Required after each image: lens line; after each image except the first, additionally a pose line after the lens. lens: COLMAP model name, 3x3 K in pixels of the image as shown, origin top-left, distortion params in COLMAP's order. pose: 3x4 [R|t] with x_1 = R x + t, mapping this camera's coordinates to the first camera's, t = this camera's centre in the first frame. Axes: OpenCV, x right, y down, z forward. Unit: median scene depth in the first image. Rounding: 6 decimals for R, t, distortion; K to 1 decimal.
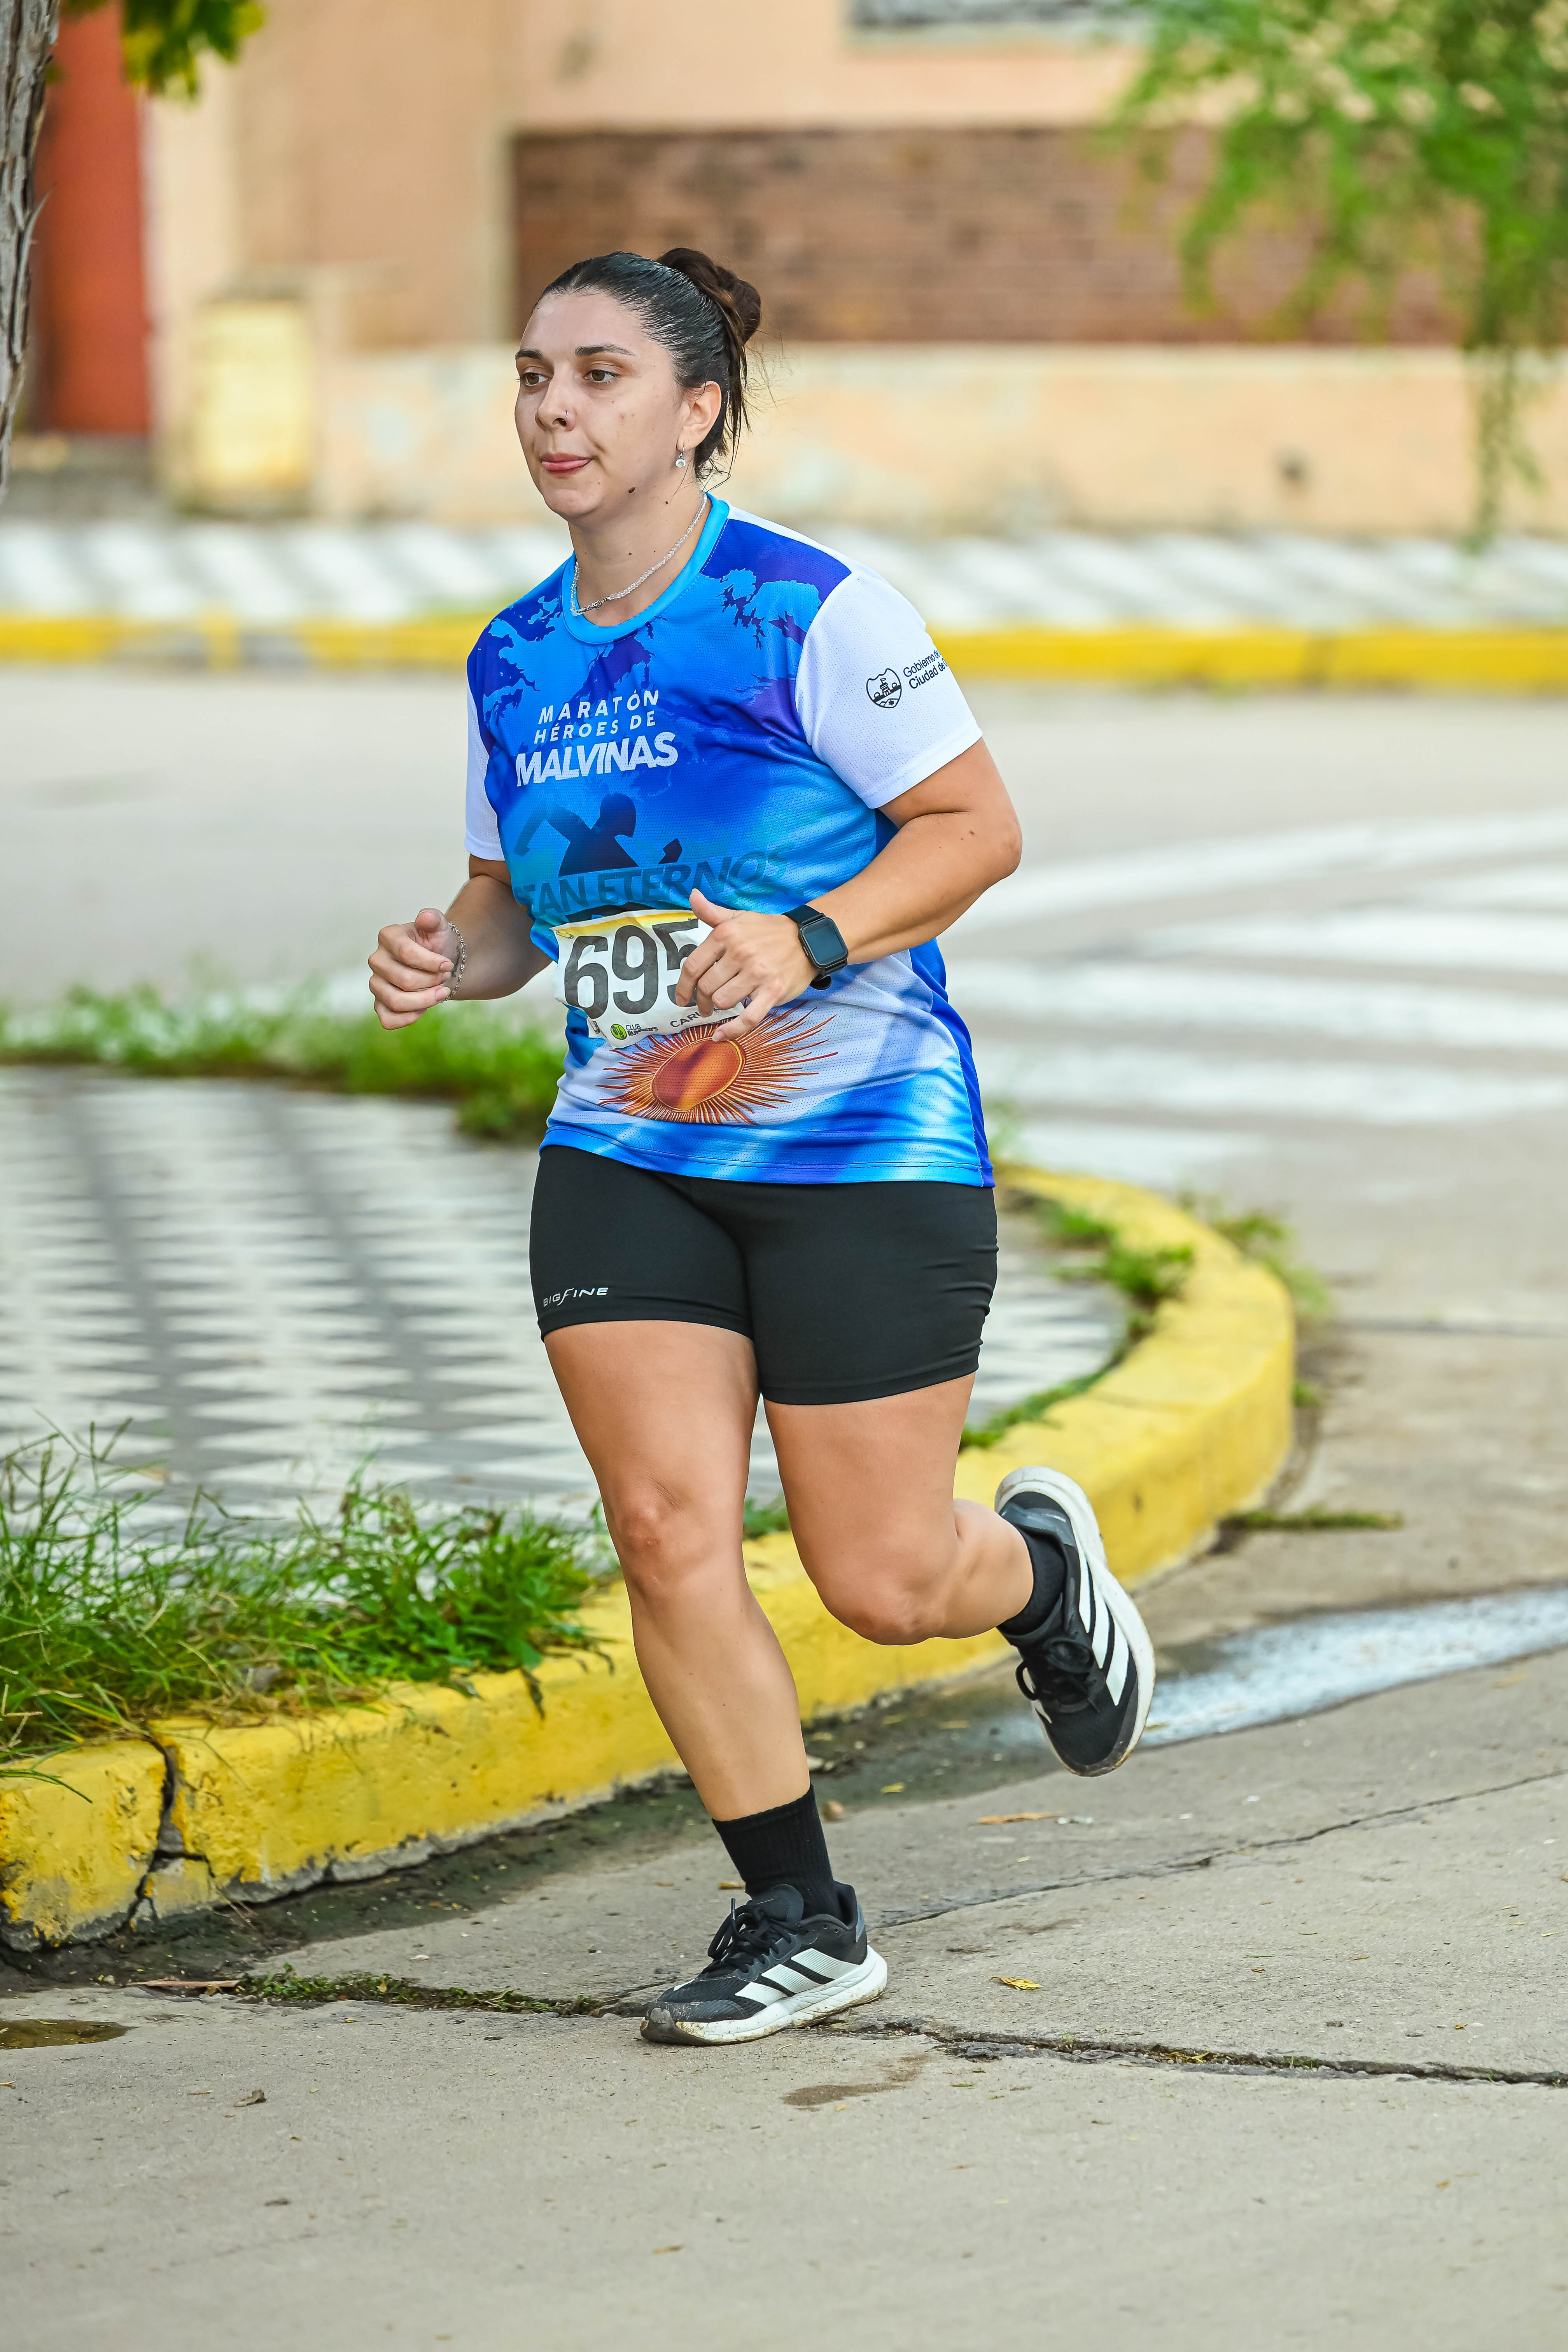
lens RADIAL K [[11286.6, 0, 1014.6], [0, 11286.6, 1125.5], [0, 0, 1]] dist [0.035304, 0.000000]
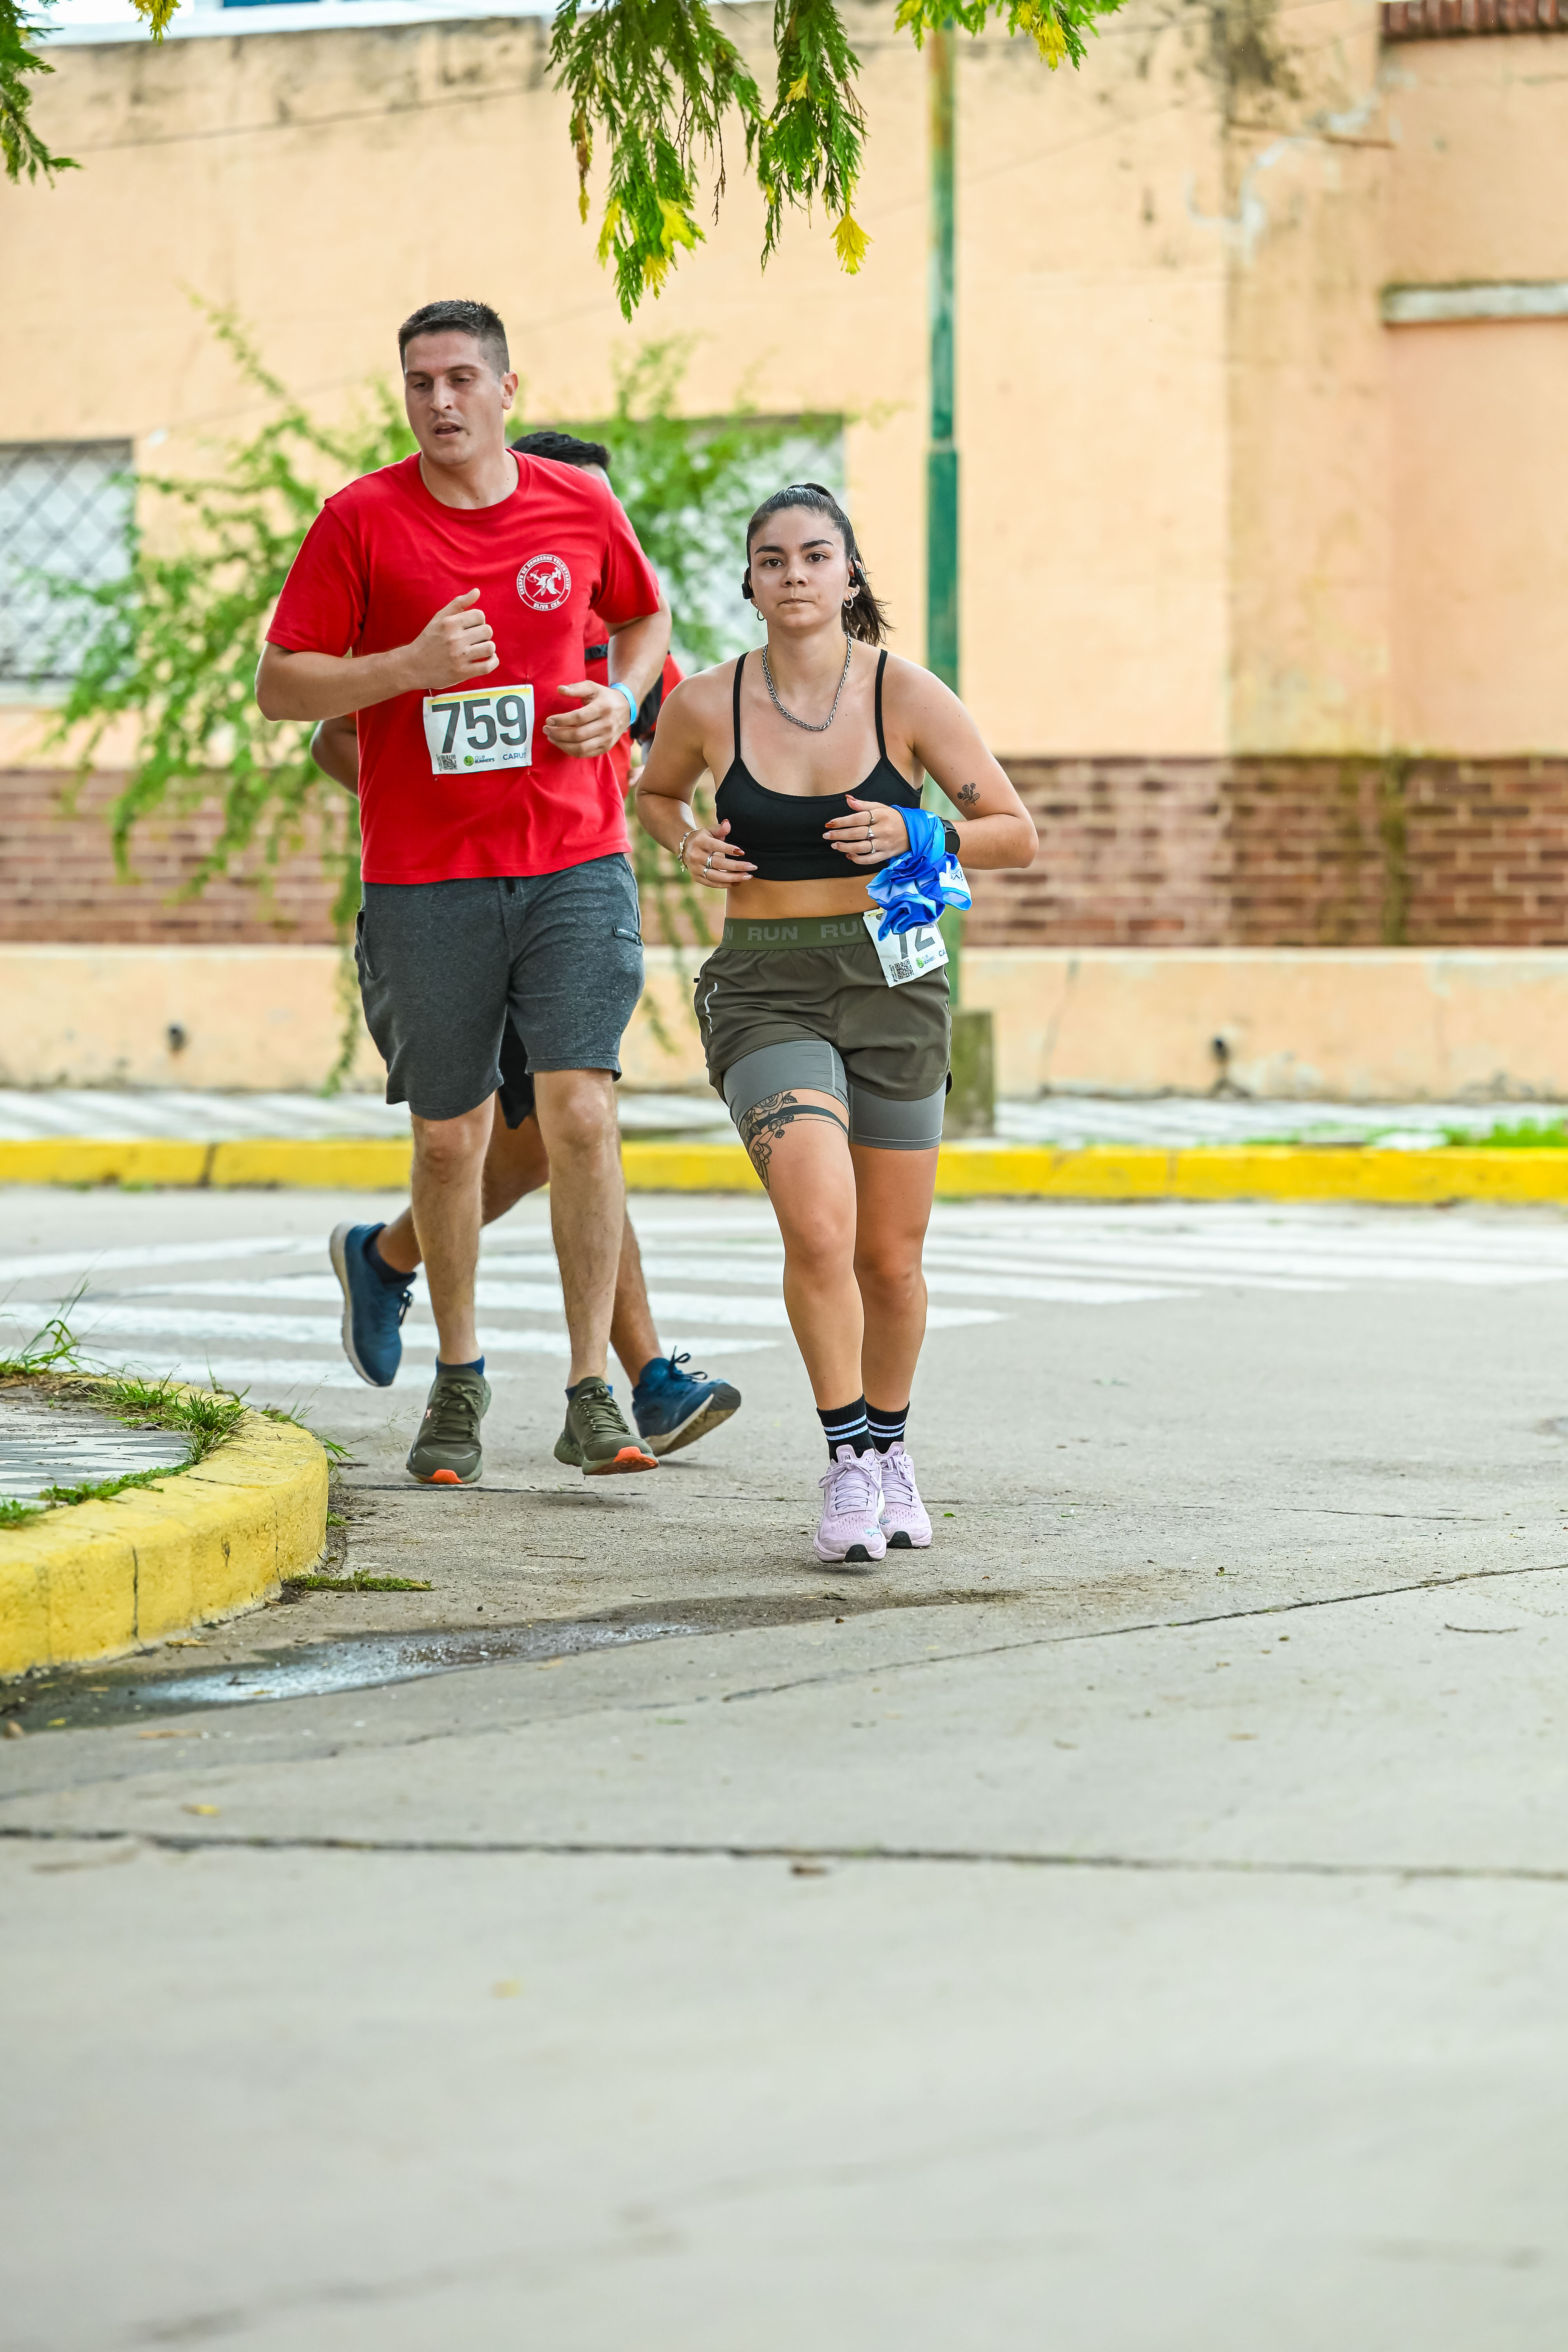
lens RADIAL K [[8984.6, 0, 791.0], [0, 8984.6, 1165.6], [0, 0, 1]] dist [0.023545, 0.000000]
pose [[0.994311, 0.014557, 0.105517, -0.035322], [-0.007456, 0.997699, -0.067389, 0.063982], [-0.106255, 0.066219, 0.992132, 0.031517]]
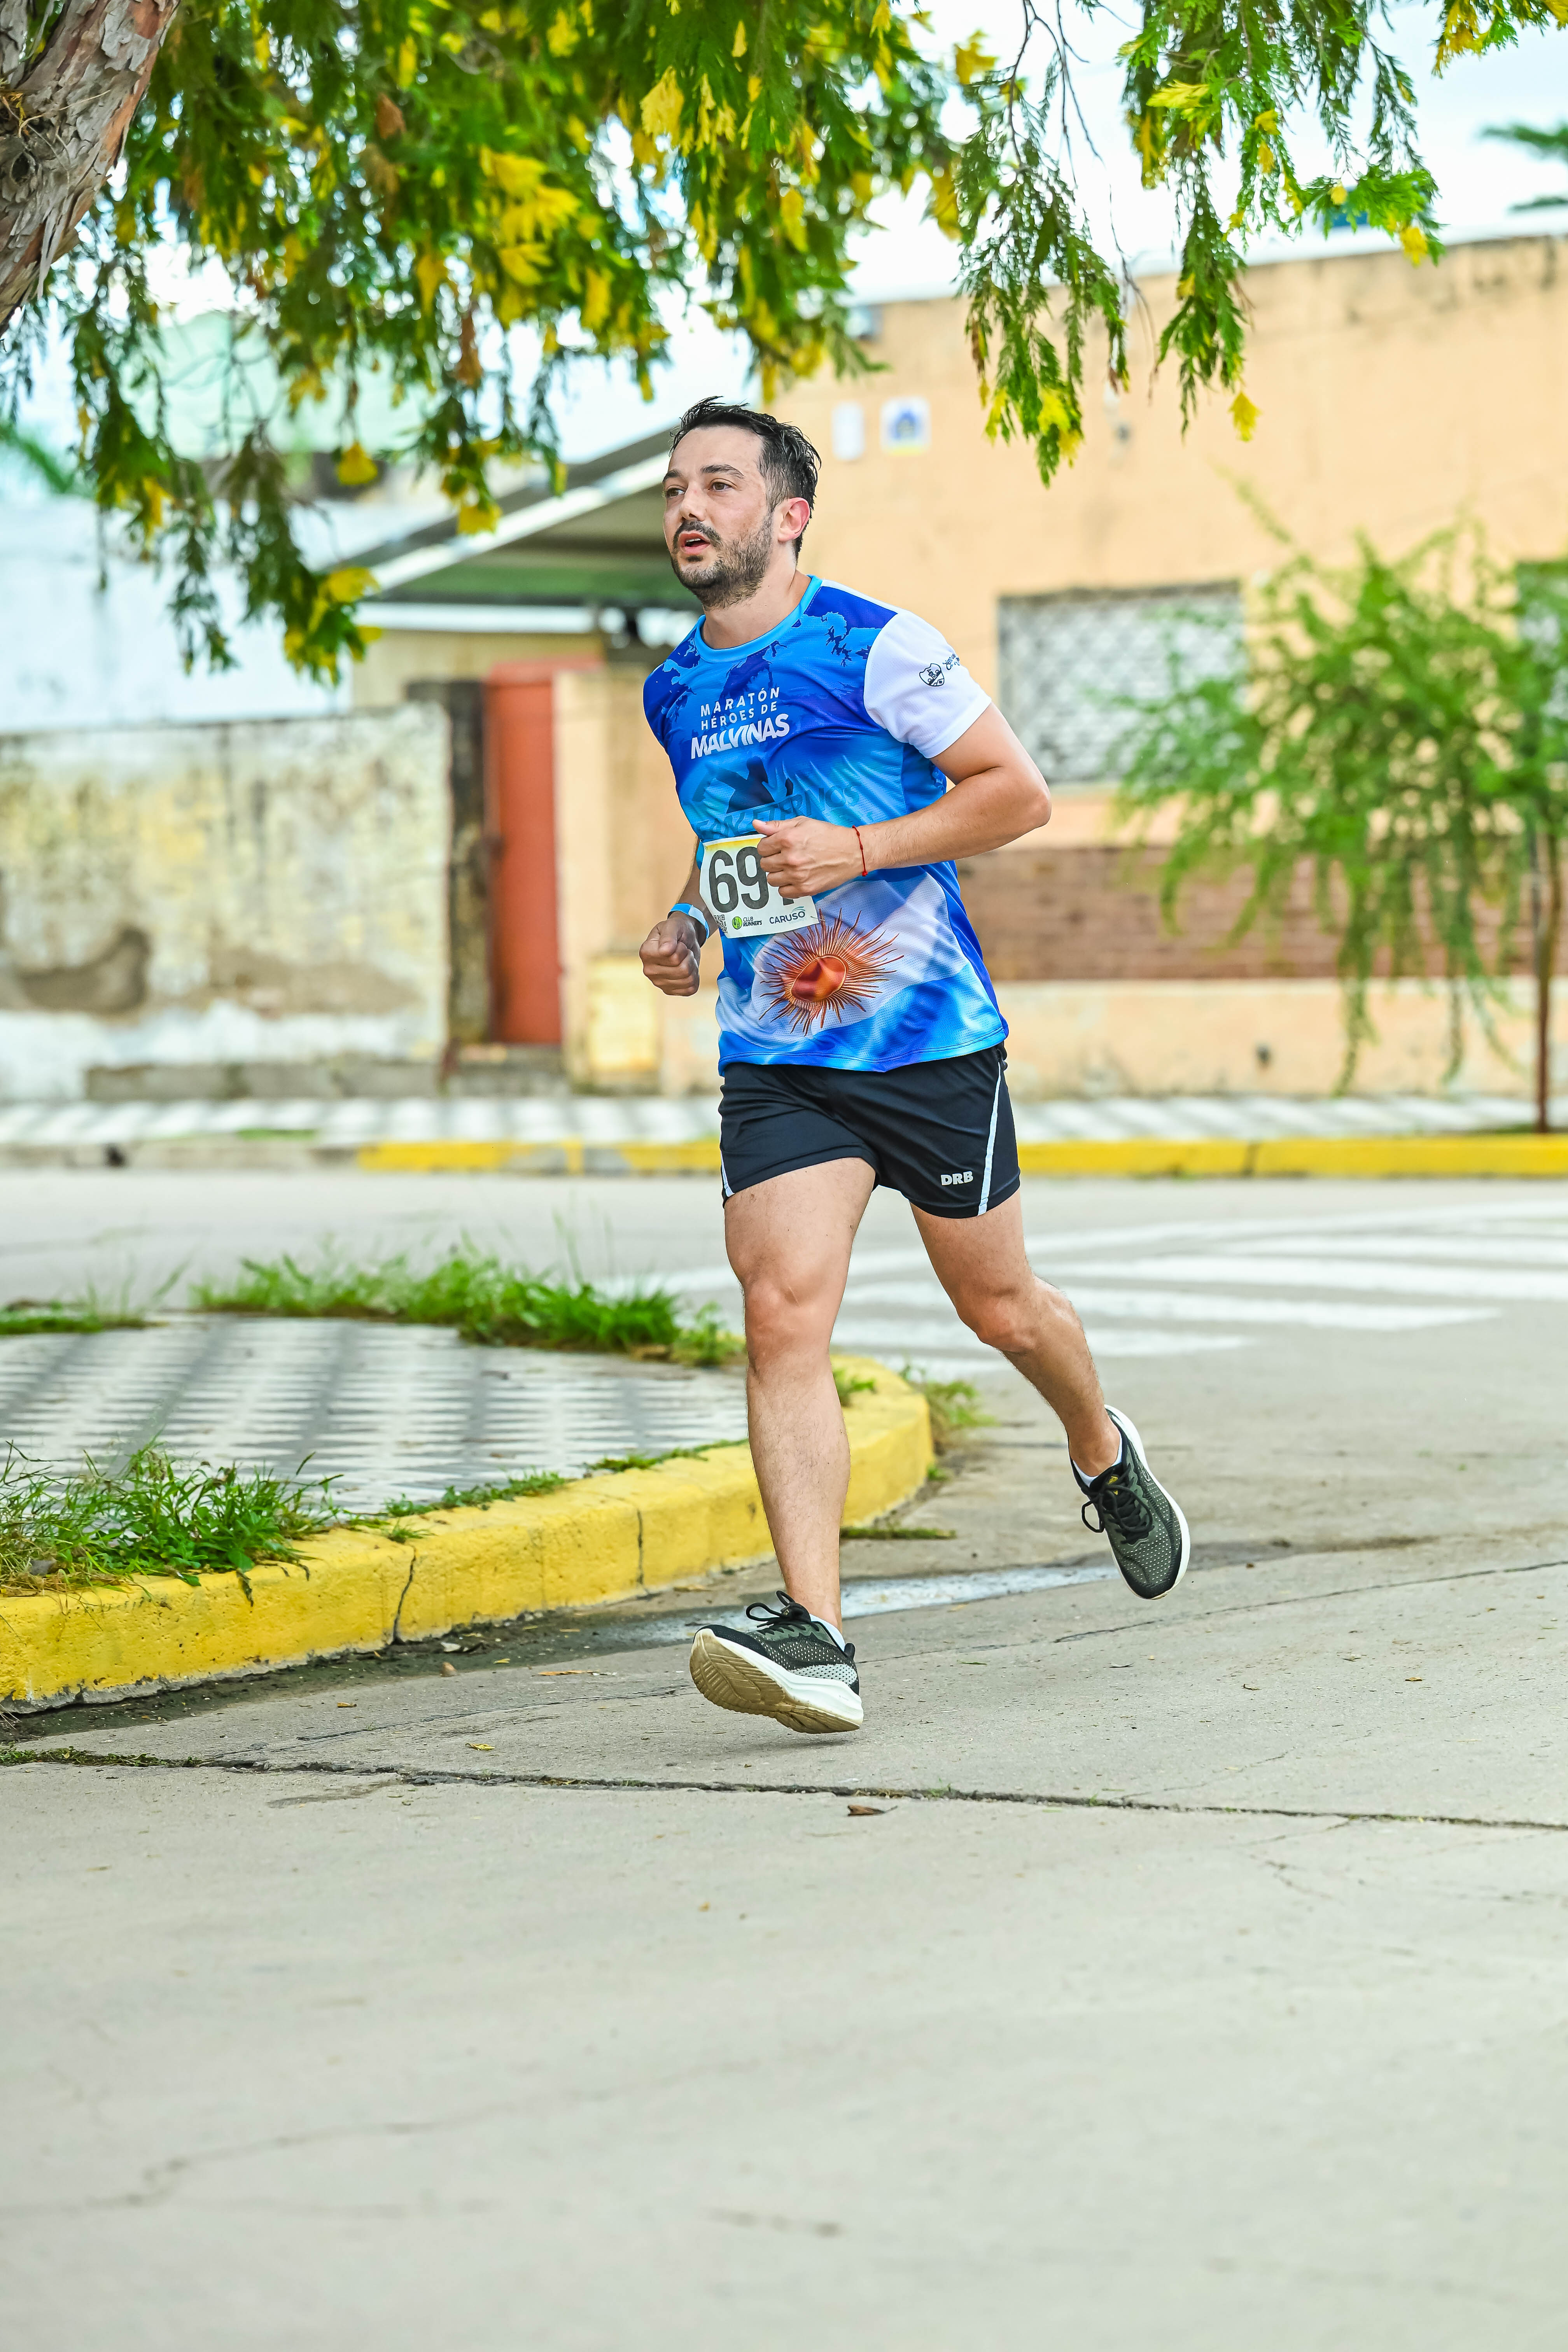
lens RADIAL K [[6960.5, 0, 933.6], [0, 6960.5, 1256.1], [0, 0, 1]] dist [0.080706, 0.000000]
pose [[0.998364, 0.003782, -0.057058, 0.097769], [-0.006581, 0.998780, -0.048944, 0.050443], [0.056803, 0.049240, 0.997170, 0.095059]]
